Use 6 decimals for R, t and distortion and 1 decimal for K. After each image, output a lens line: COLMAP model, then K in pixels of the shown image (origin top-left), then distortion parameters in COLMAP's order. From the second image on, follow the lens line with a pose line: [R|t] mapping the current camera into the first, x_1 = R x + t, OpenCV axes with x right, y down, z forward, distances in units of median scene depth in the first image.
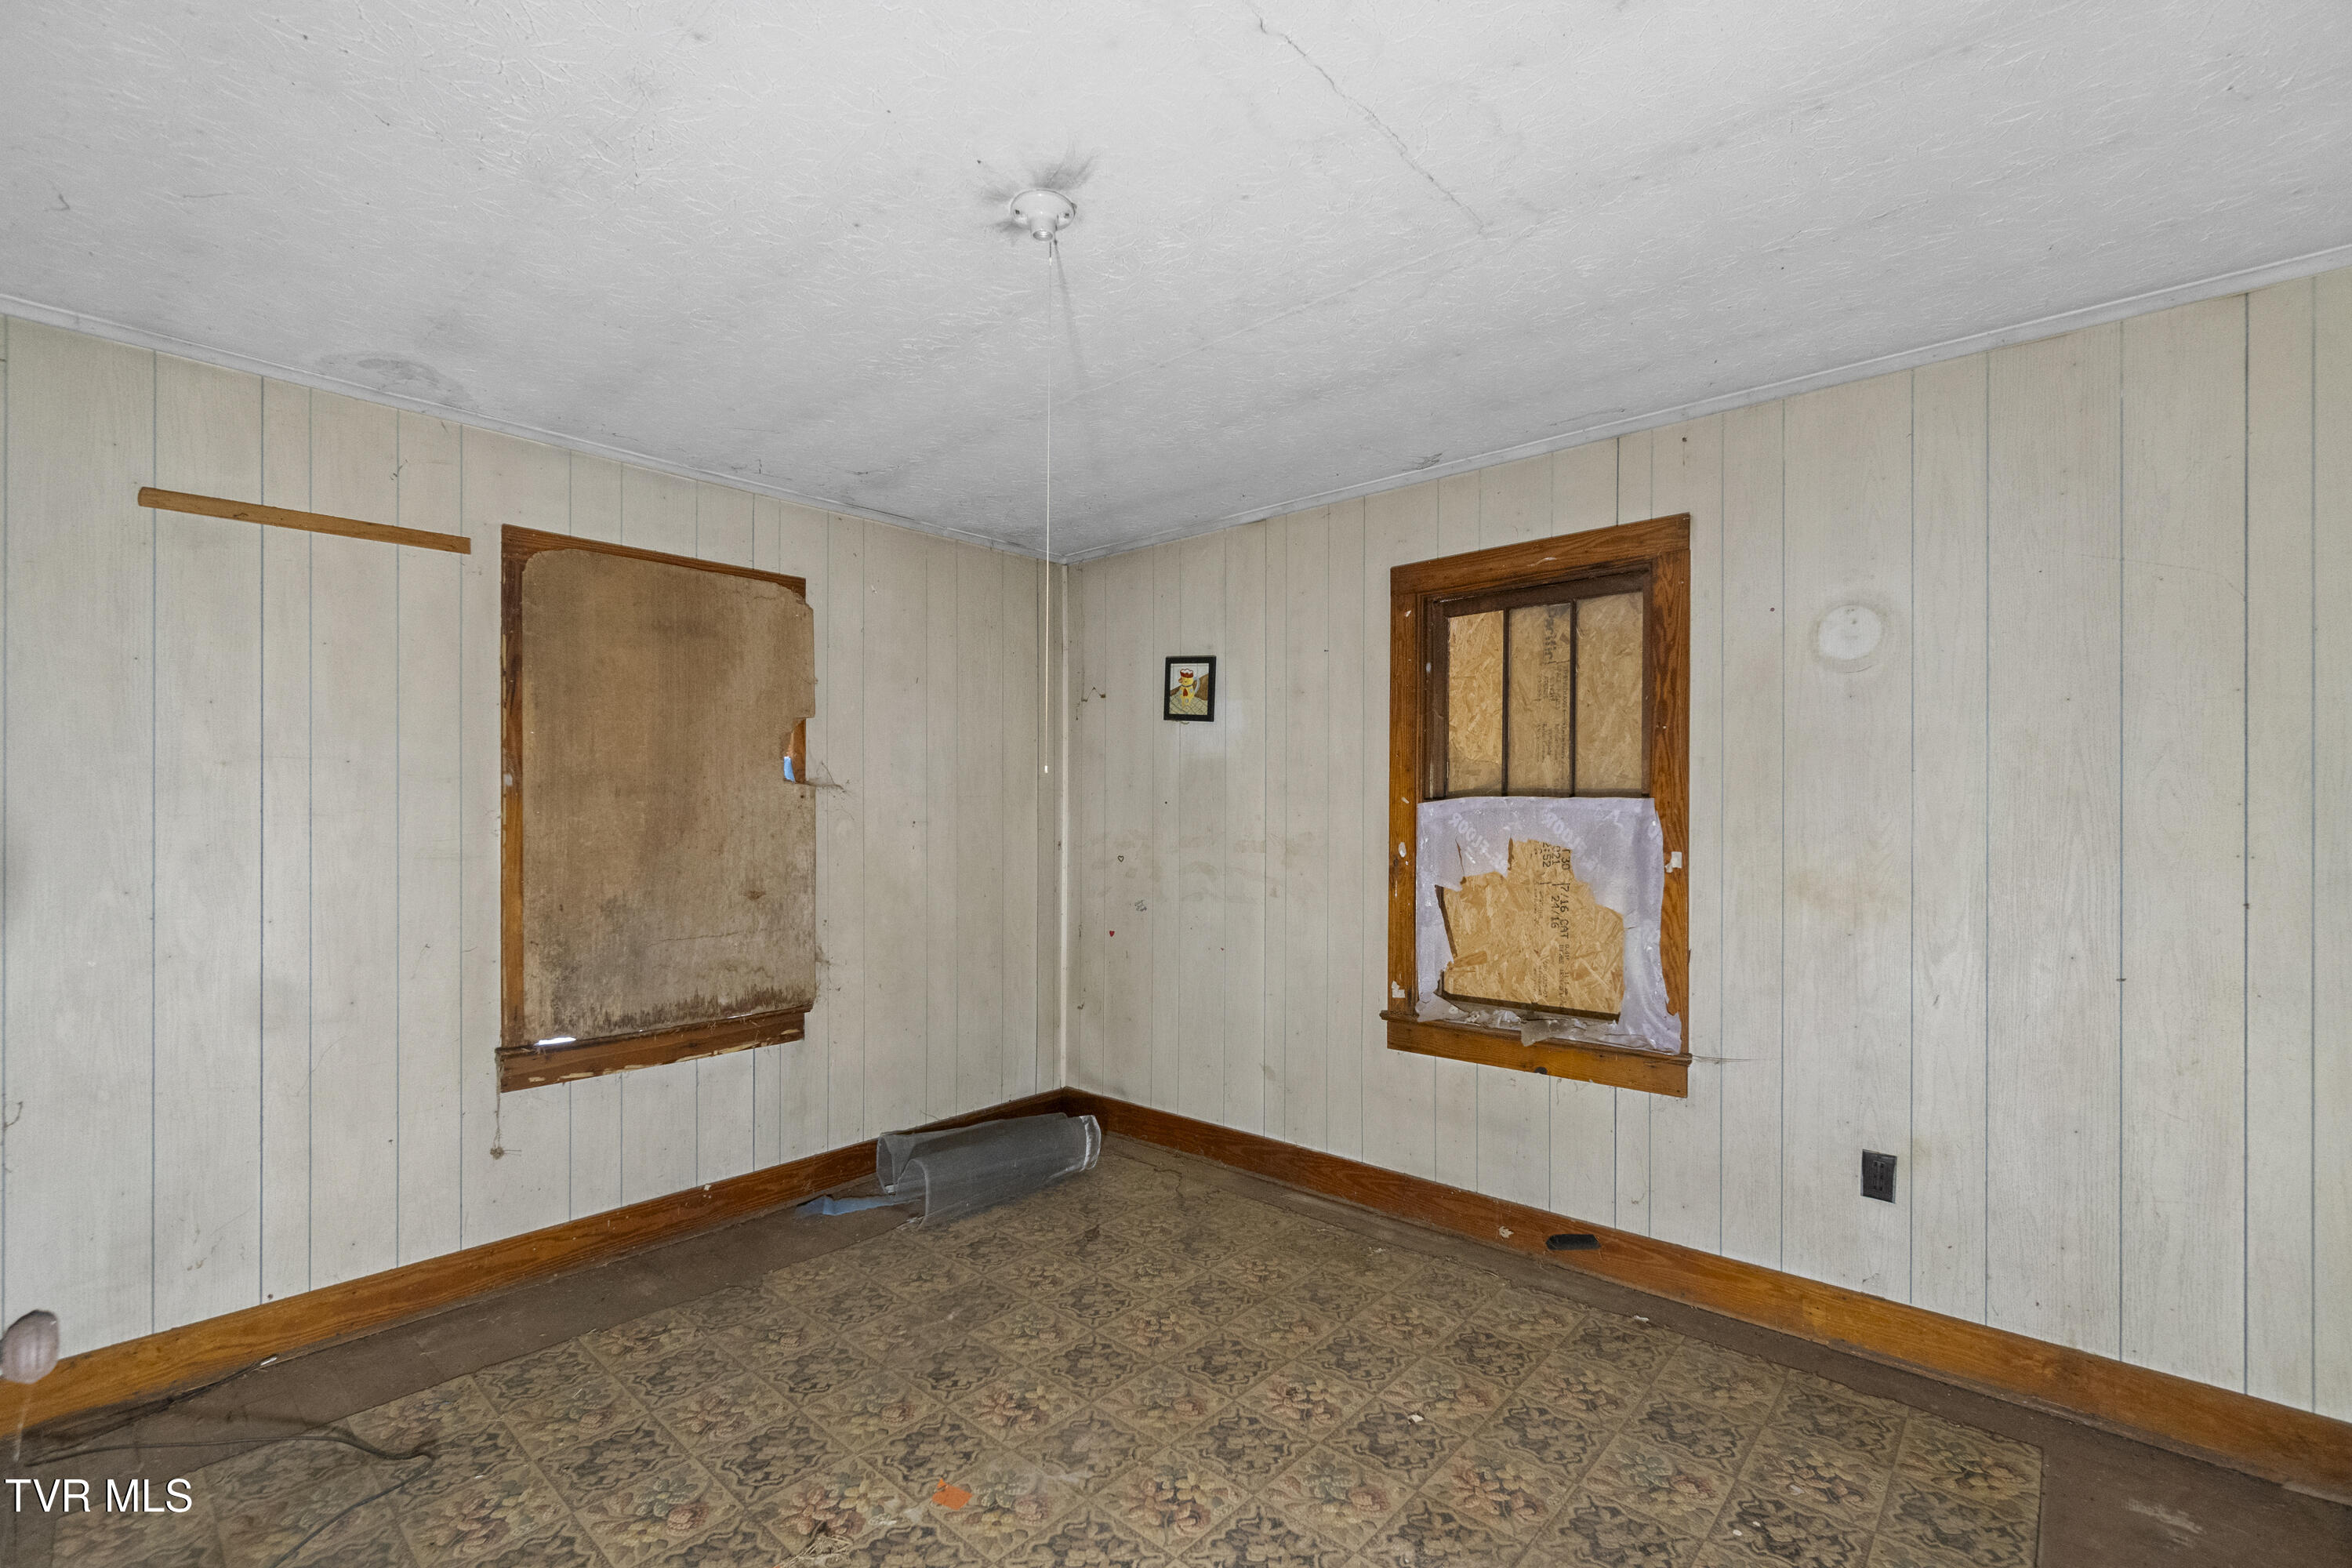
lens RADIAL K [[1026.6, 0, 1172.3], [0, 1026.6, 800.6], [0, 0, 1]] dist [-0.003582, 0.001166]
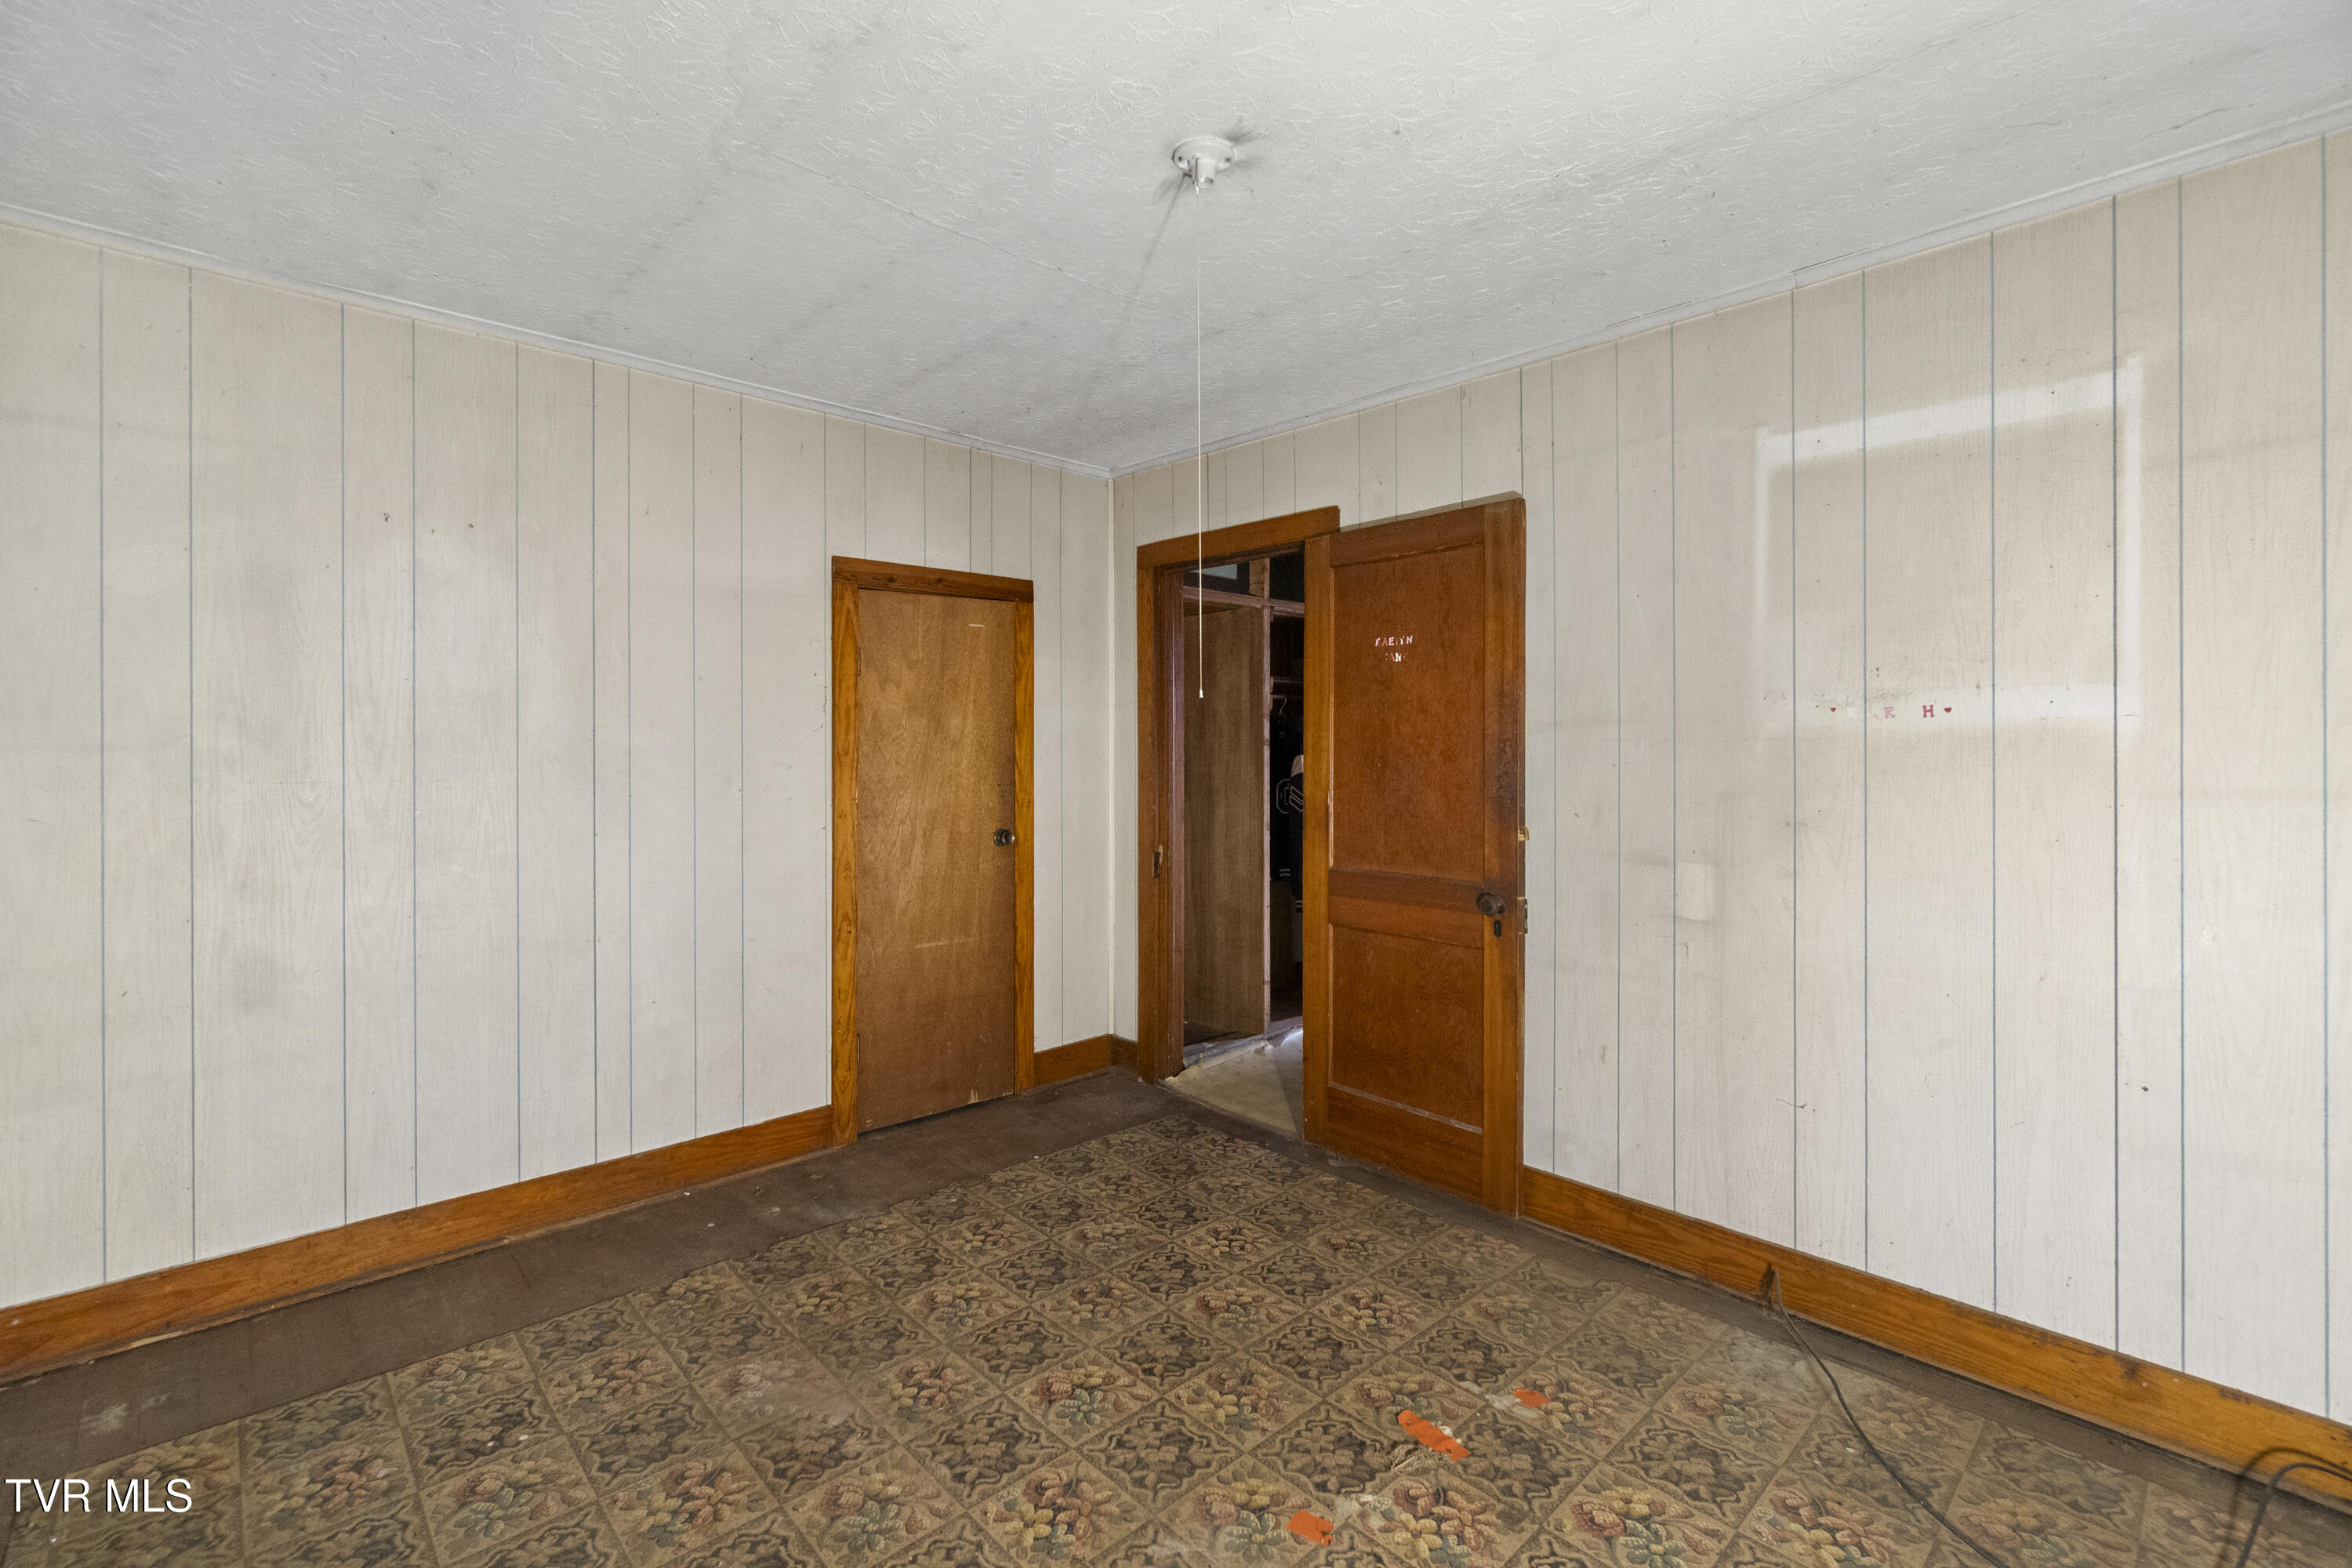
lens RADIAL K [[1026.6, 0, 1180.9], [0, 1026.6, 768.4], [0, 0, 1]] dist [-0.003582, 0.001166]
pose [[-0.996963, -0.005556, 0.077677, -0.174075], [-0.004811, 0.999941, 0.009780, 0.032815], [-0.077726, 0.009377, -0.996931, 1.917669]]
